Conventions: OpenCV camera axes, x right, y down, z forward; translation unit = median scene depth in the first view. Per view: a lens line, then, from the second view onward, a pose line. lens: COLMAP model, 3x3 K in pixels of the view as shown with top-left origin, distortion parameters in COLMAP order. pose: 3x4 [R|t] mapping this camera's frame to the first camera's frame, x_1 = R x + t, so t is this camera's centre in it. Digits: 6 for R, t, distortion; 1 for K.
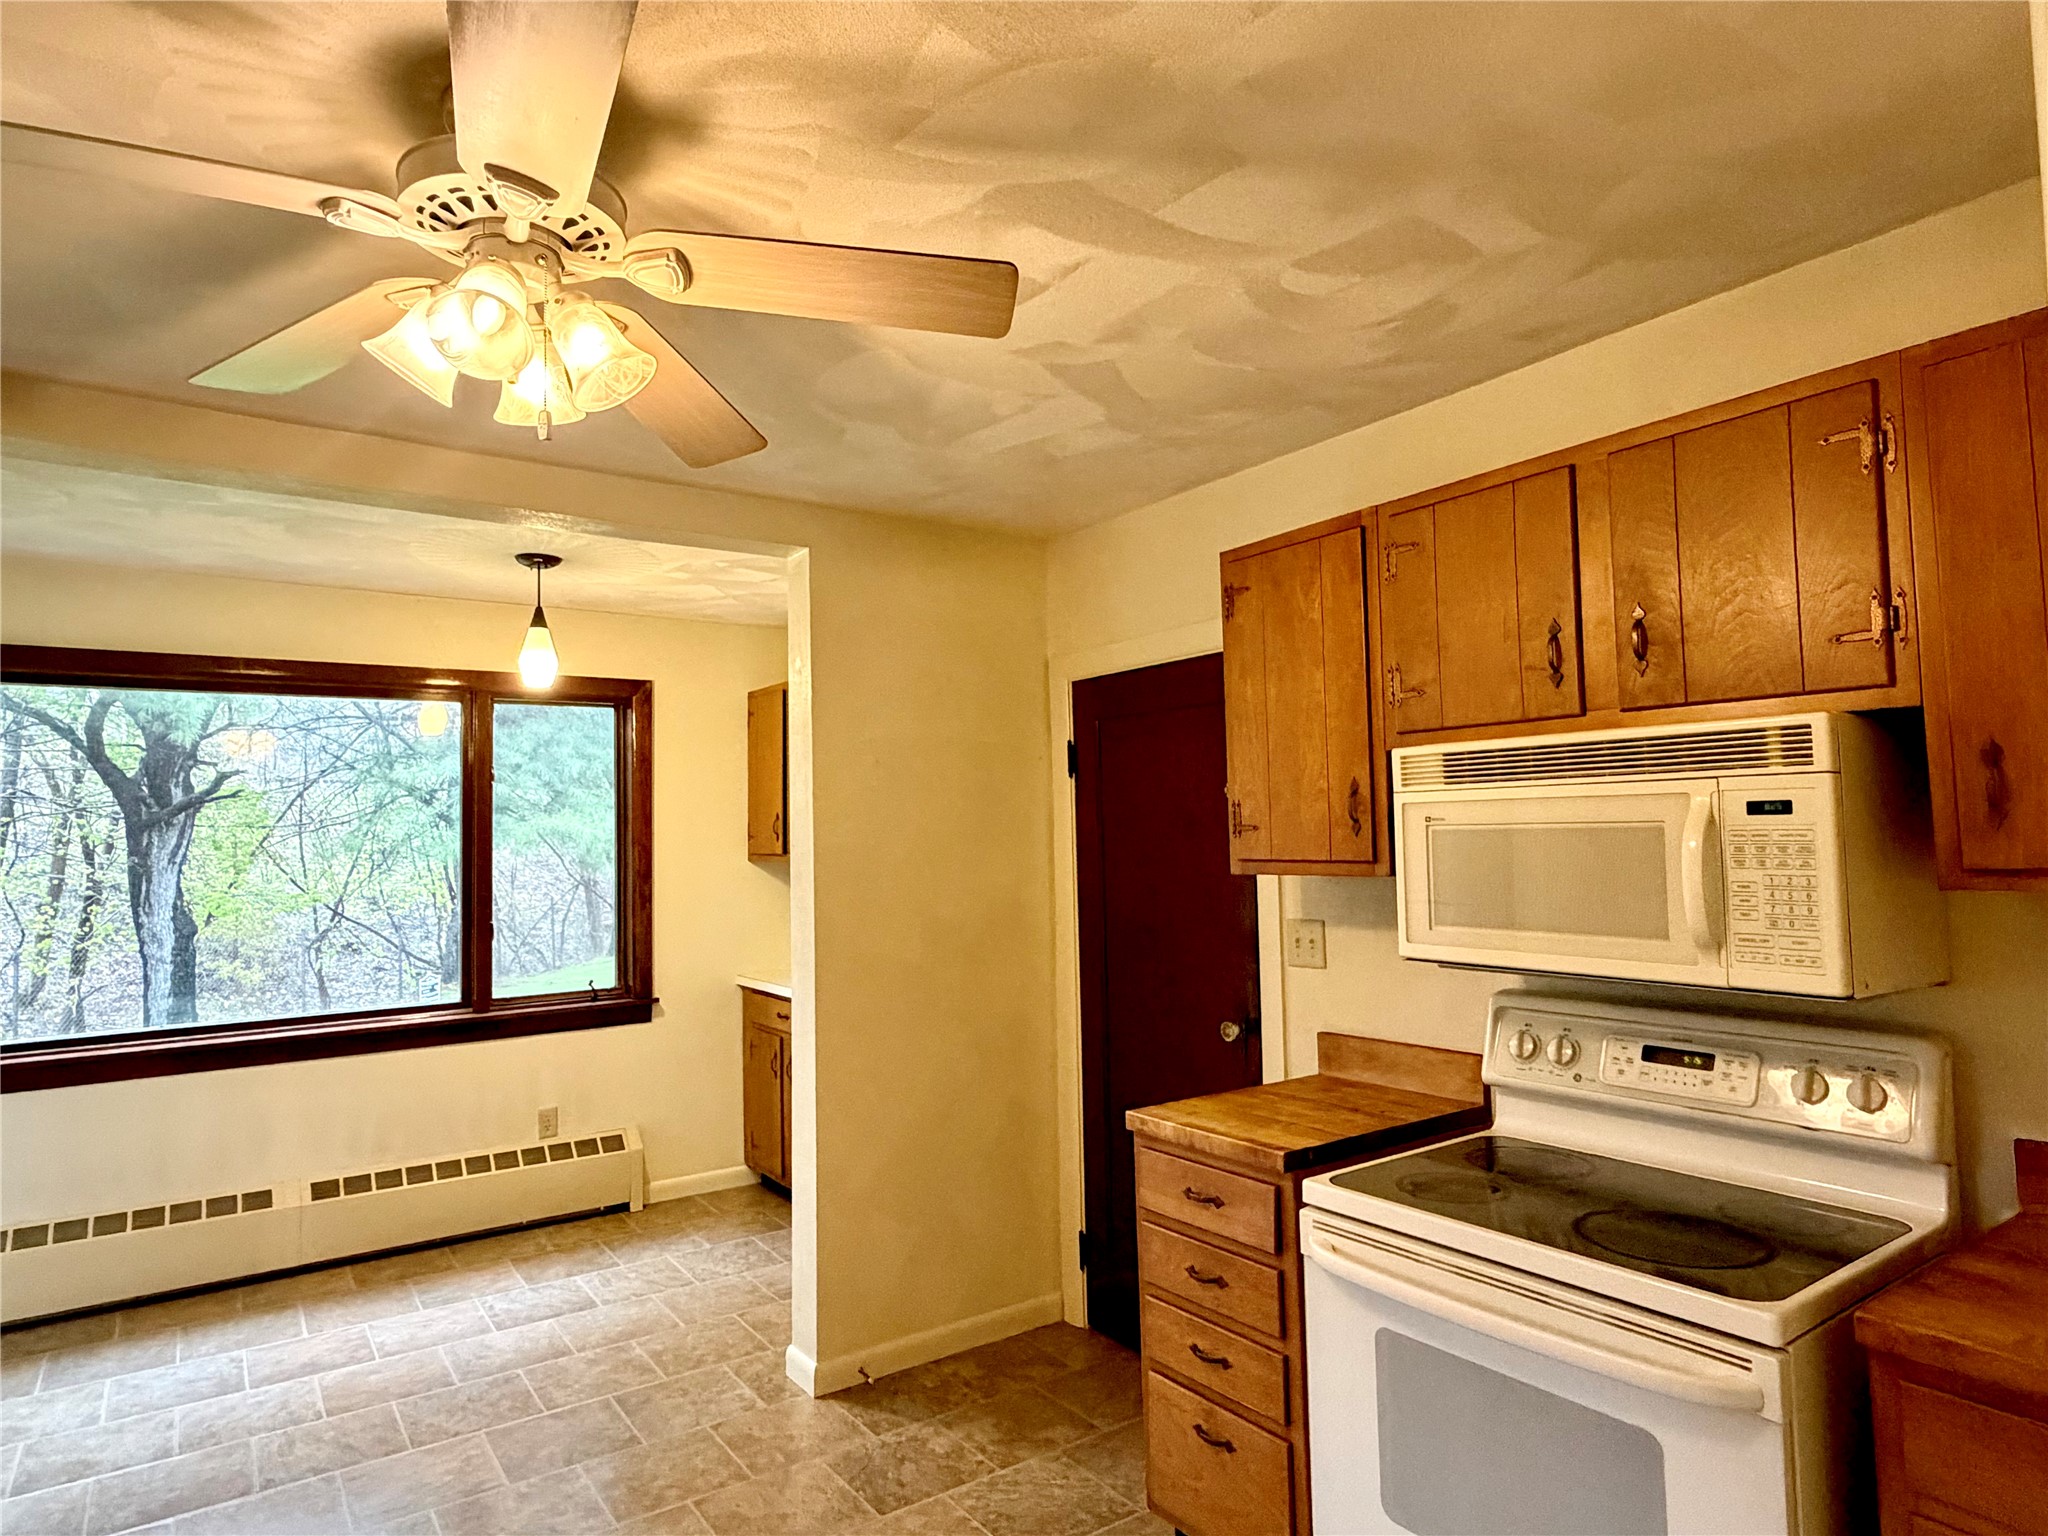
lens RADIAL K [[1177.8, 0, 1017.3], [0, 1177.8, 774.4], [0, 0, 1]] dist [0.001421, -0.002321]
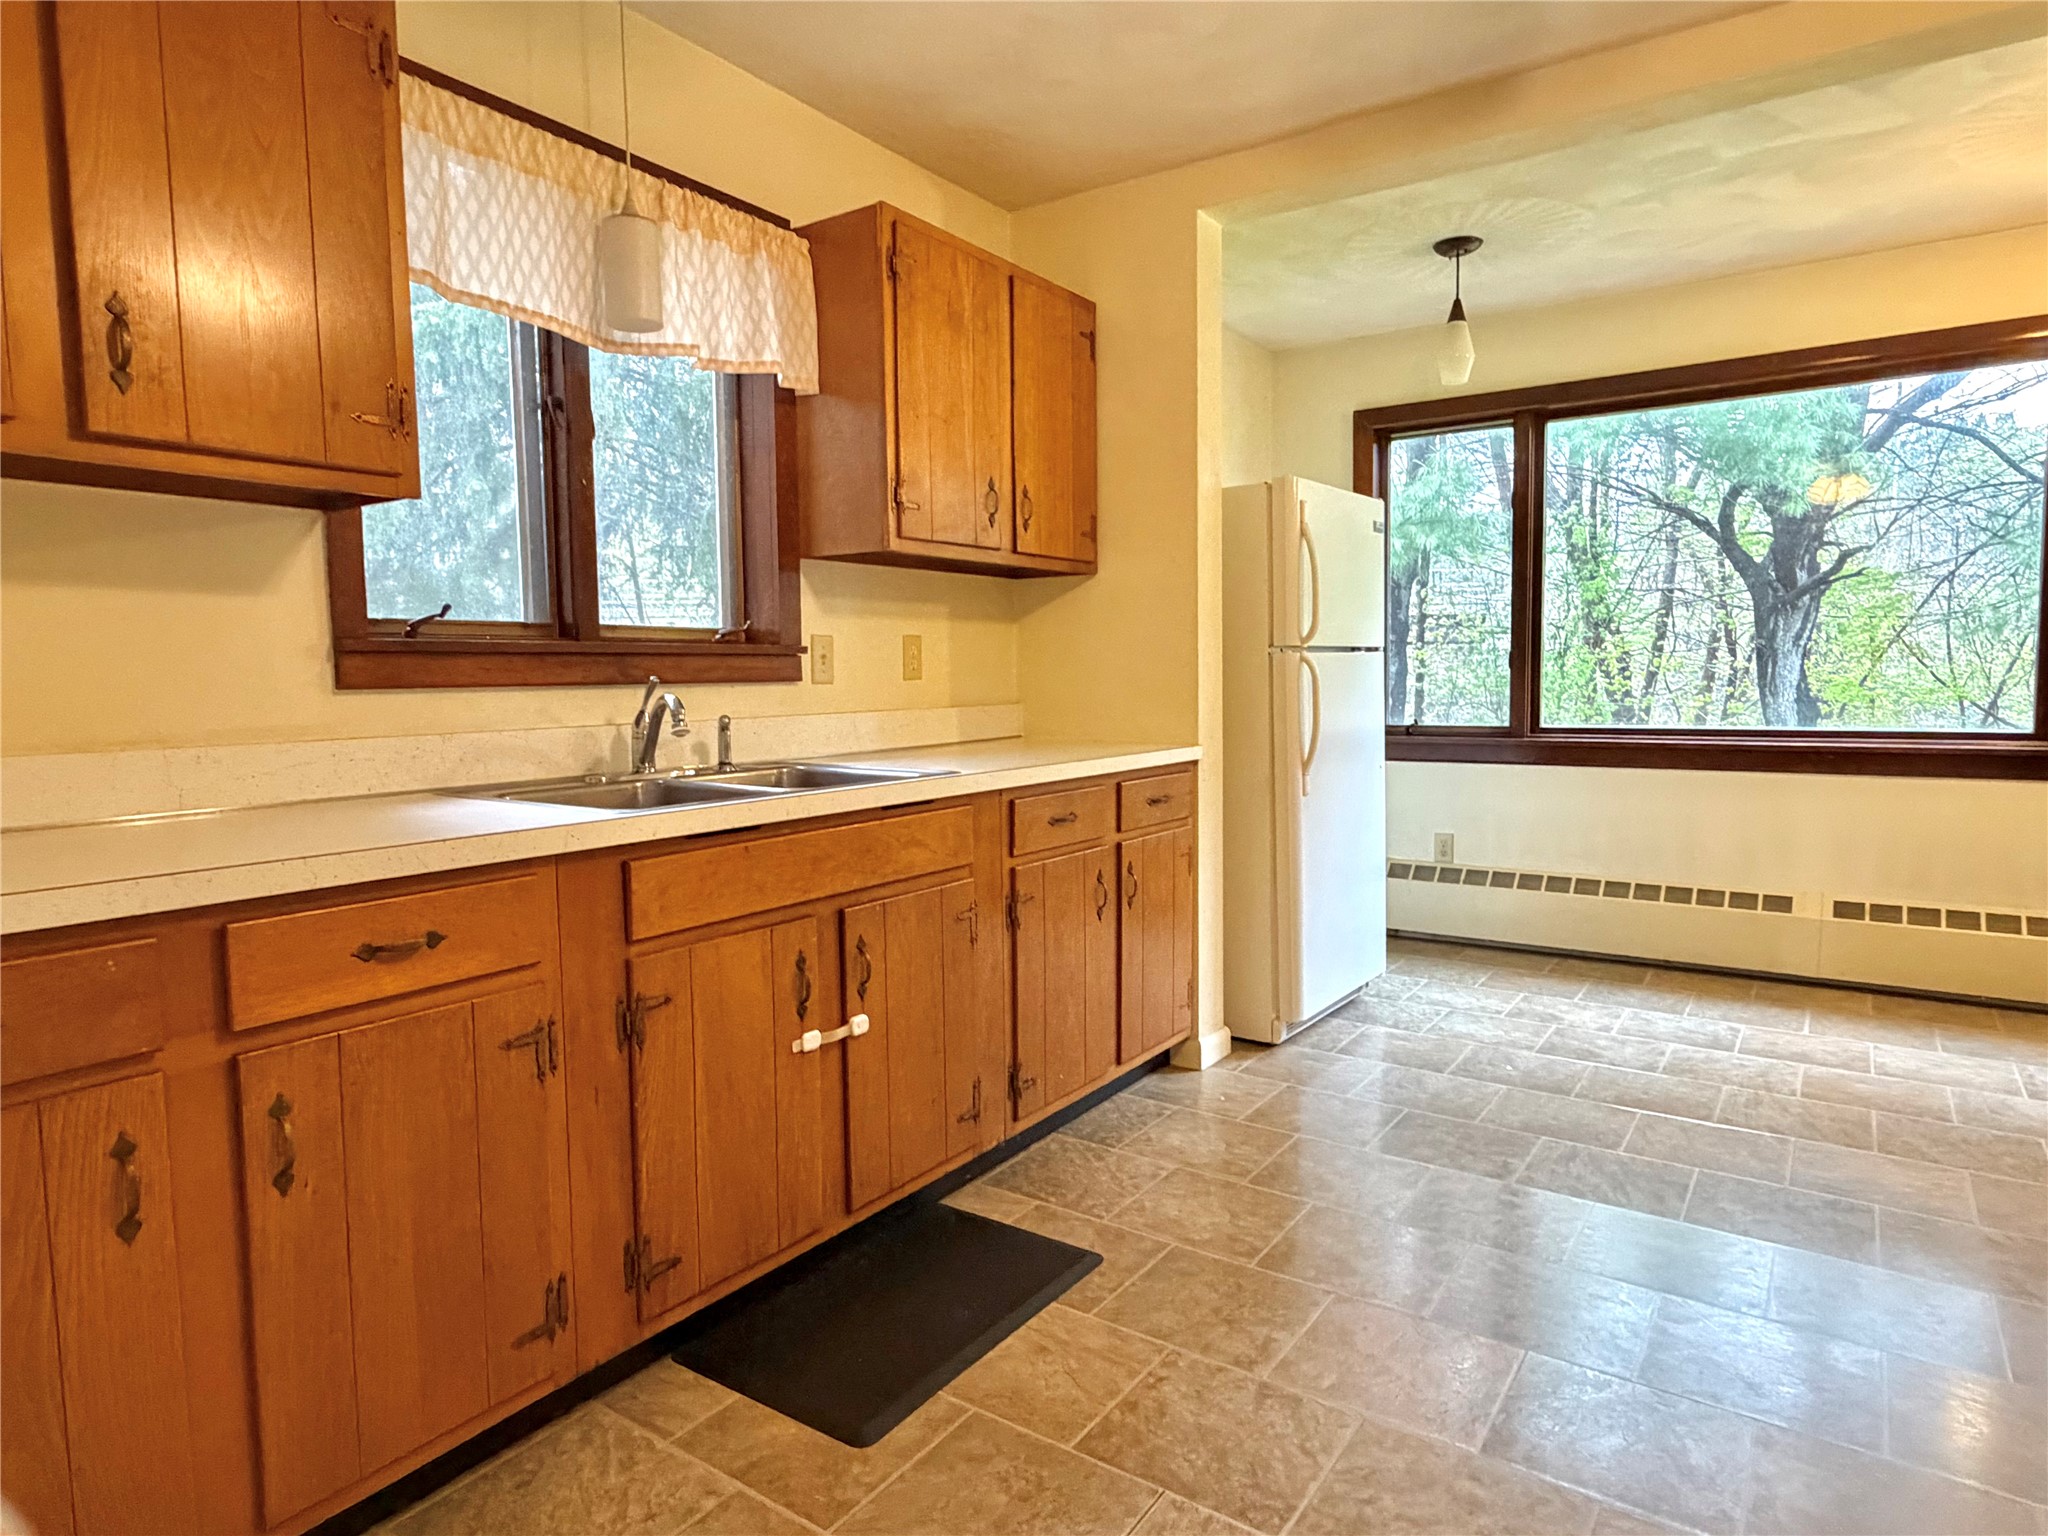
lens RADIAL K [[1177.8, 0, 1017.3], [0, 1177.8, 774.4], [0, 0, 1]] dist [0.001421, -0.002321]
pose [[0.338713, 0.091772, -0.936403, 0.068813], [0.057046, 0.991398, 0.117796, 0.094386], [0.939159, -0.093317, 0.330564, 0.063117]]
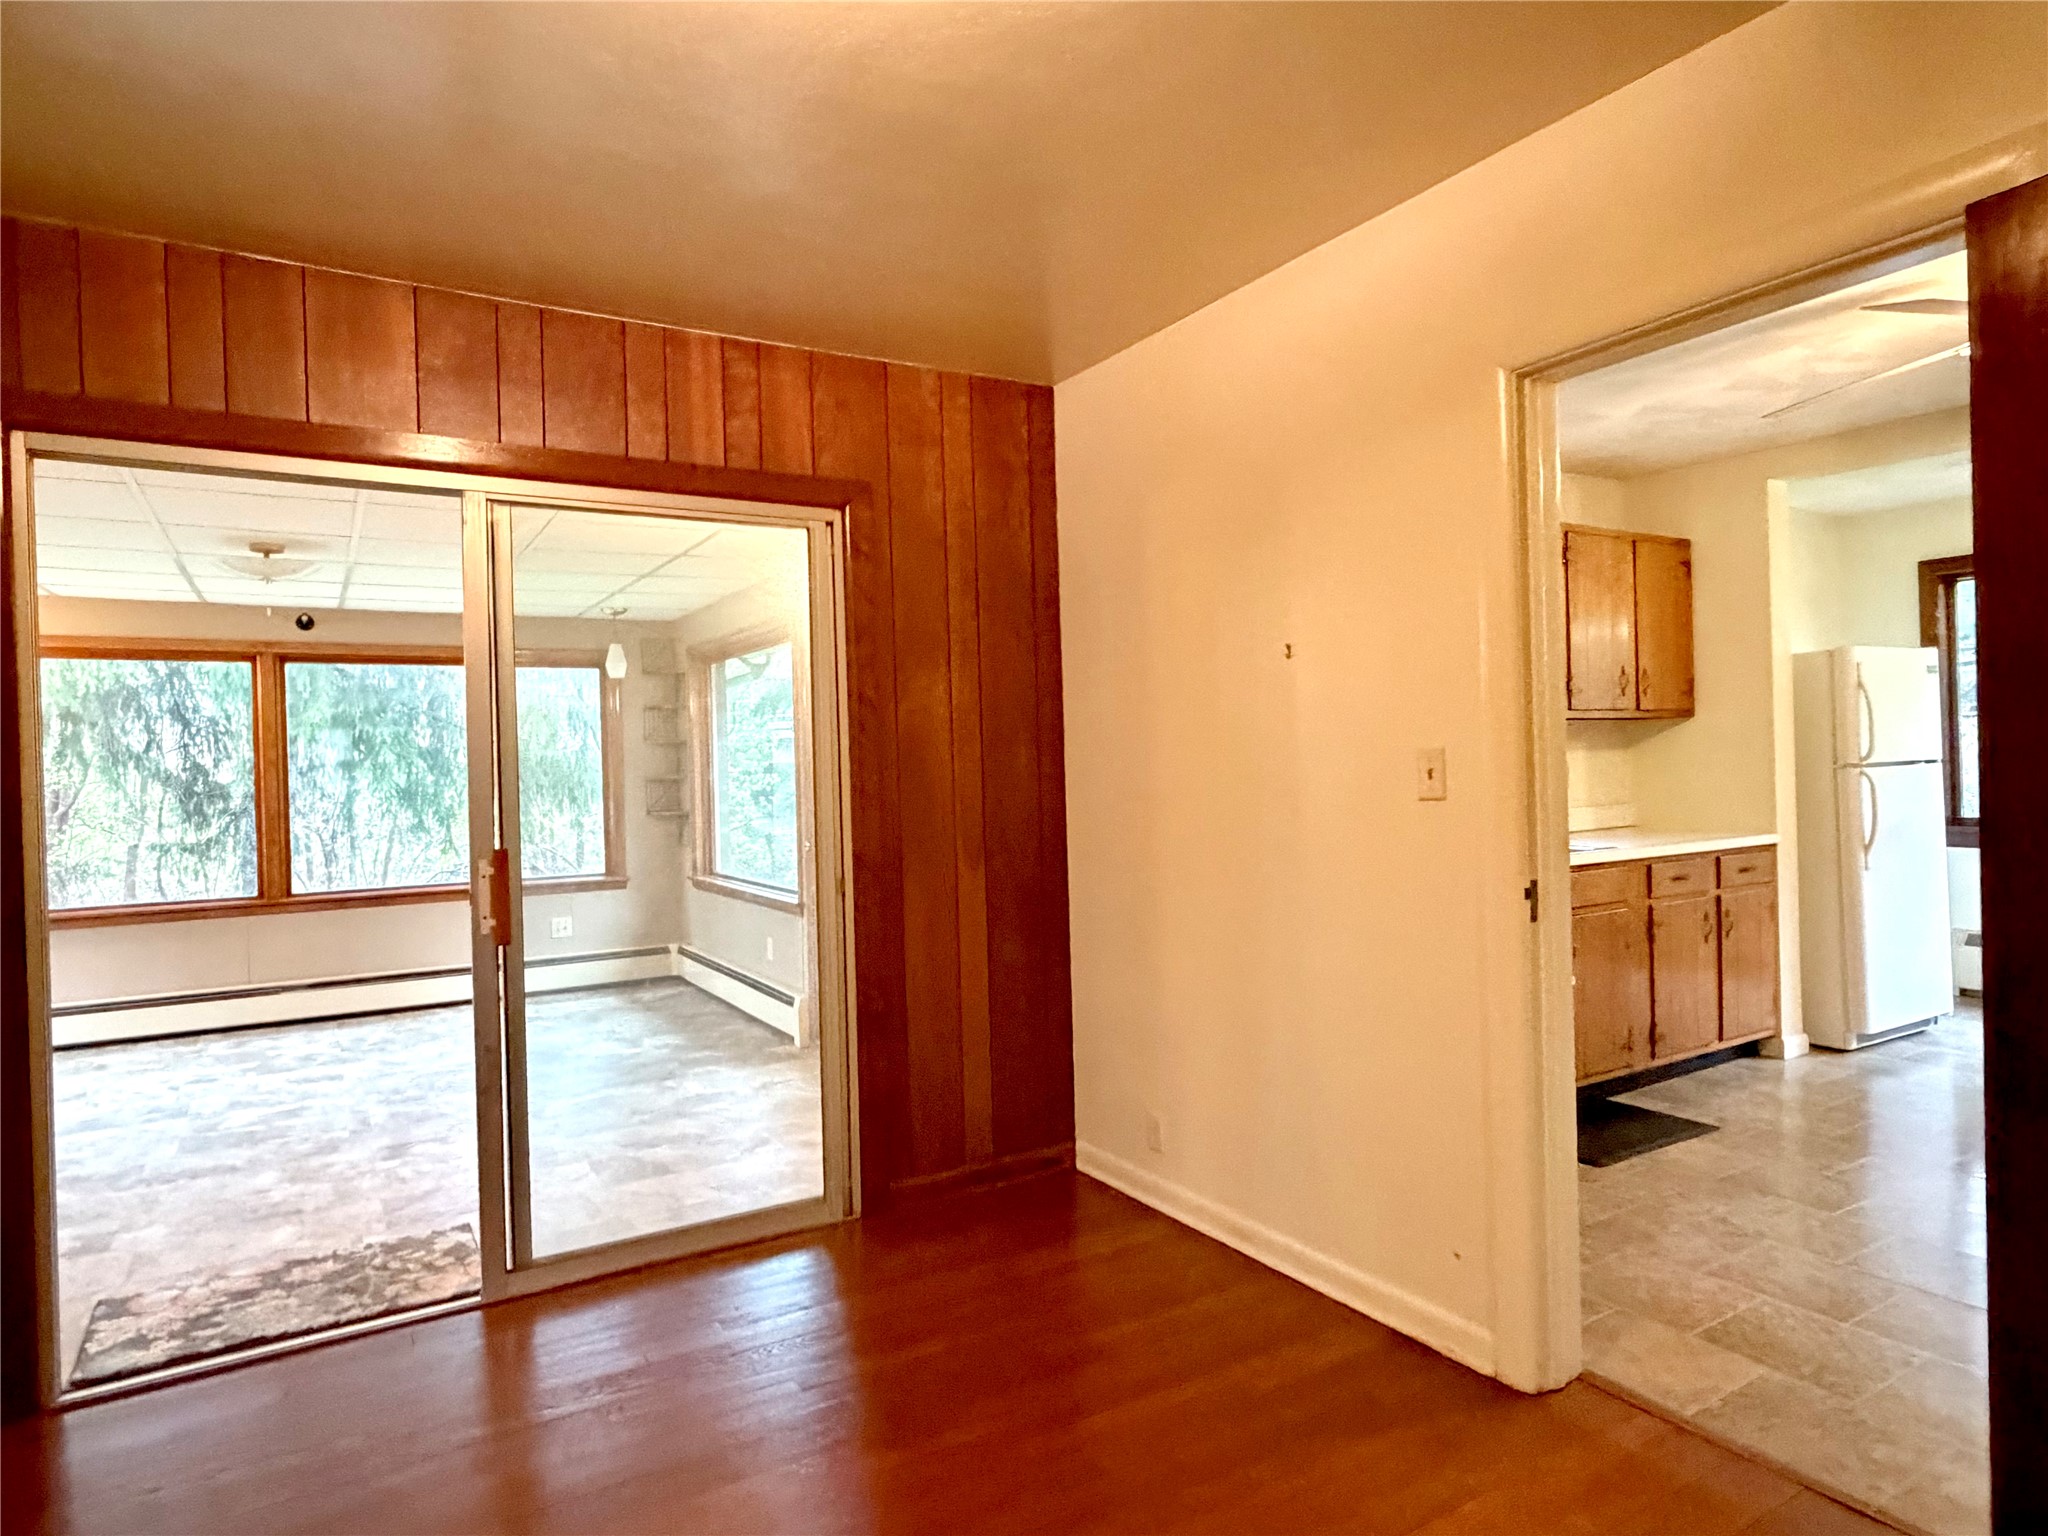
lens RADIAL K [[1177.8, 0, 1017.3], [0, 1177.8, 774.4], [0, 0, 1]] dist [0.001421, -0.002321]
pose [[-0.072080, 0.026812, -0.997038, 0.579587], [0.082663, 0.996360, 0.020817, 0.031230], [0.993967, -0.080918, -0.074034, -0.214044]]
